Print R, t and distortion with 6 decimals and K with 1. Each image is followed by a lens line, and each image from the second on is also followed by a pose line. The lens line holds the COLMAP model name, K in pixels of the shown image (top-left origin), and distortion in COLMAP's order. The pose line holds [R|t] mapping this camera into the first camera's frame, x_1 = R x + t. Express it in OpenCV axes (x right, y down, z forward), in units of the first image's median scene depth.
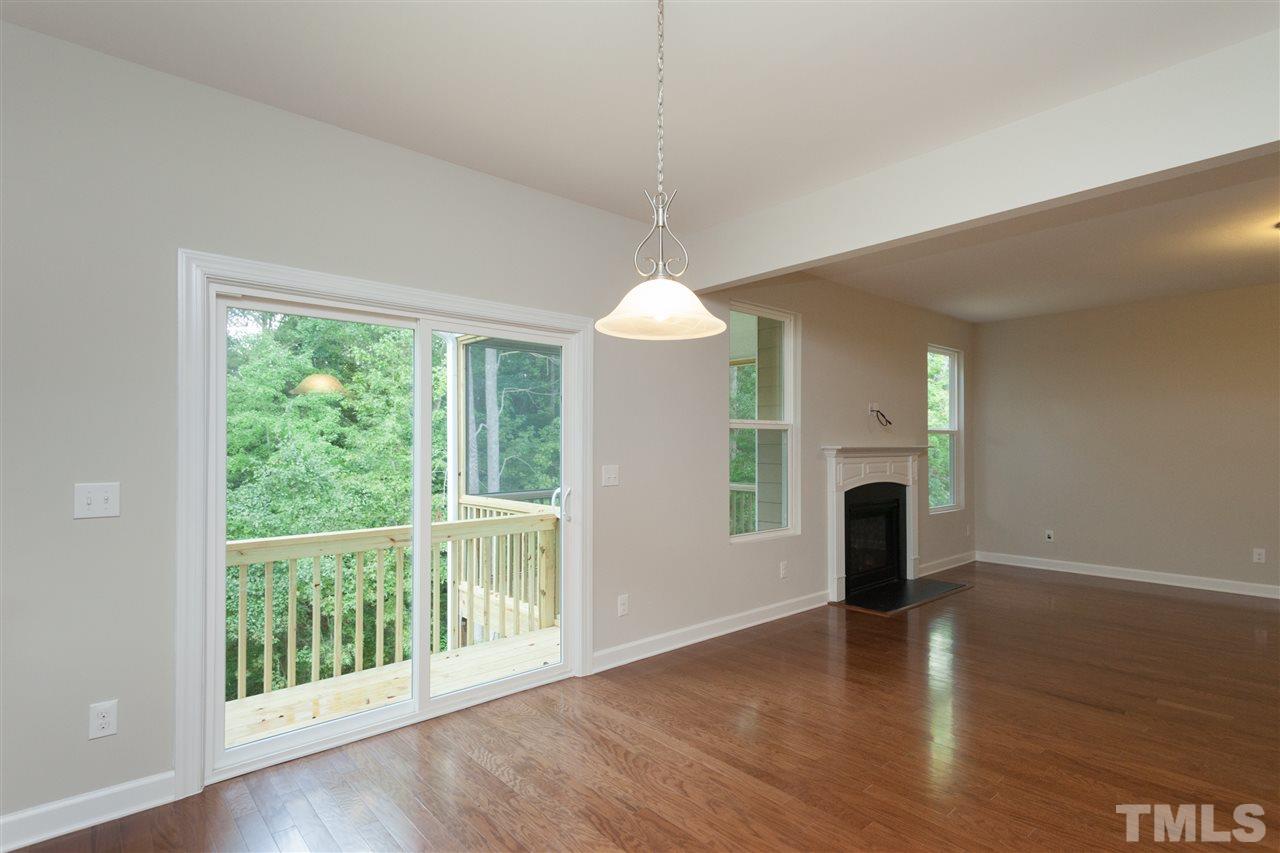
lens RADIAL K [[608.6, 0, 596.4], [0, 608.6, 441.2], [0, 0, 1]] dist [0.011026, -0.003723]
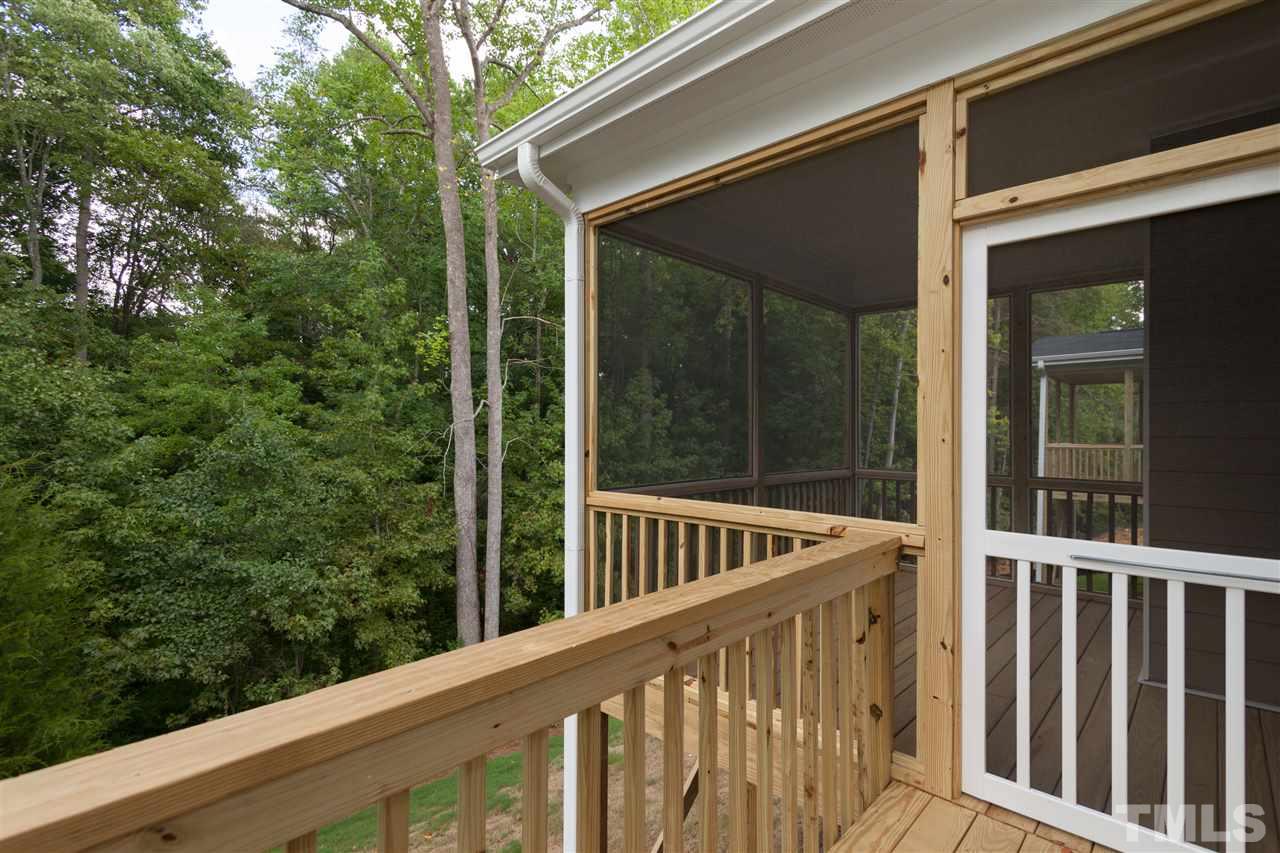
lens RADIAL K [[608.6, 0, 622.6], [0, 608.6, 429.3], [0, 0, 1]] dist [0.011026, -0.003723]
pose [[0.994760, 0.009383, 0.101810, -0.096875], [-0.009488, 0.999955, 0.000541, 0.011645], [-0.101800, -0.001504, 0.994804, 0.167328]]
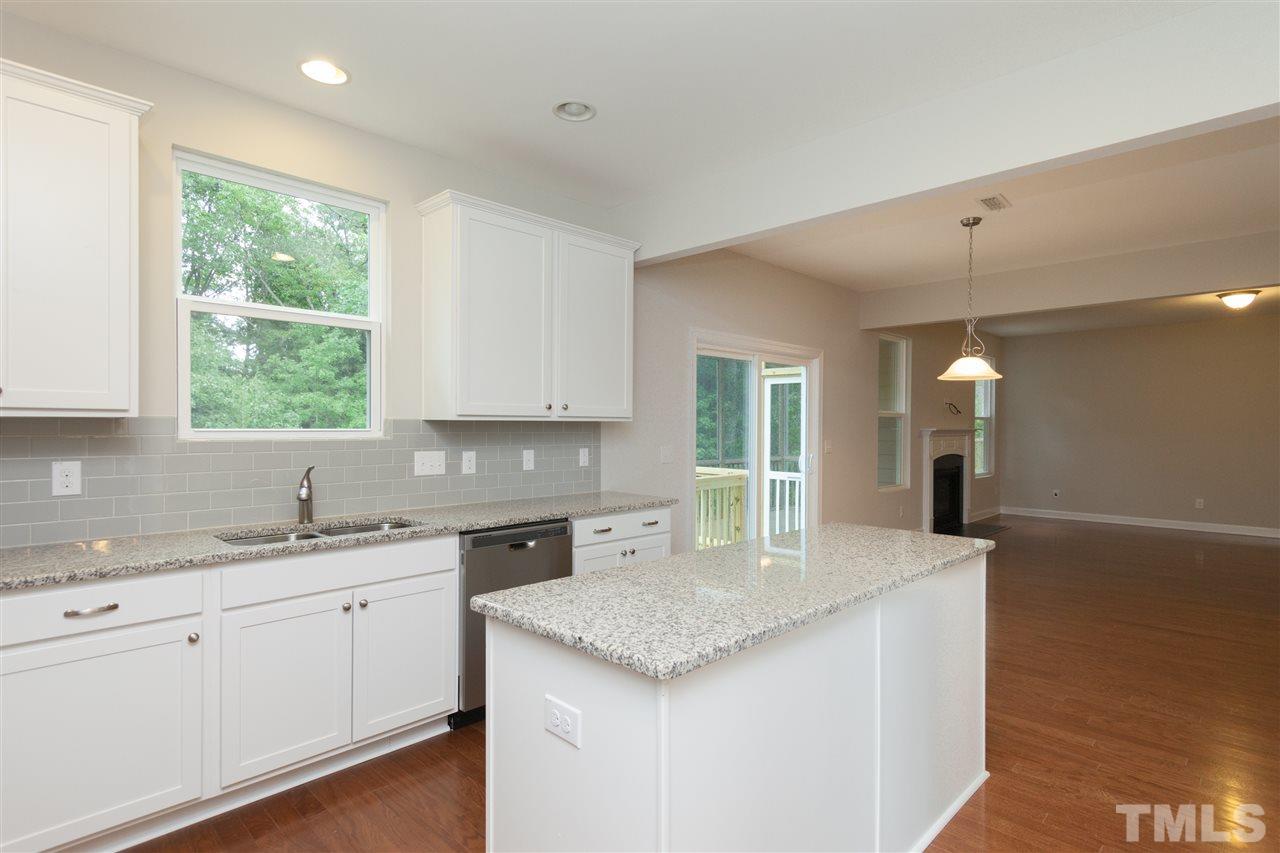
lens RADIAL K [[608.6, 0, 611.5], [0, 608.6, 432.3], [0, 0, 1]] dist [0.011026, -0.003723]
pose [[0.997712, 0.004354, 0.067466, -0.145407], [-0.005608, 0.999815, 0.018400, -0.001641], [-0.067373, -0.018736, 0.997552, -0.125673]]
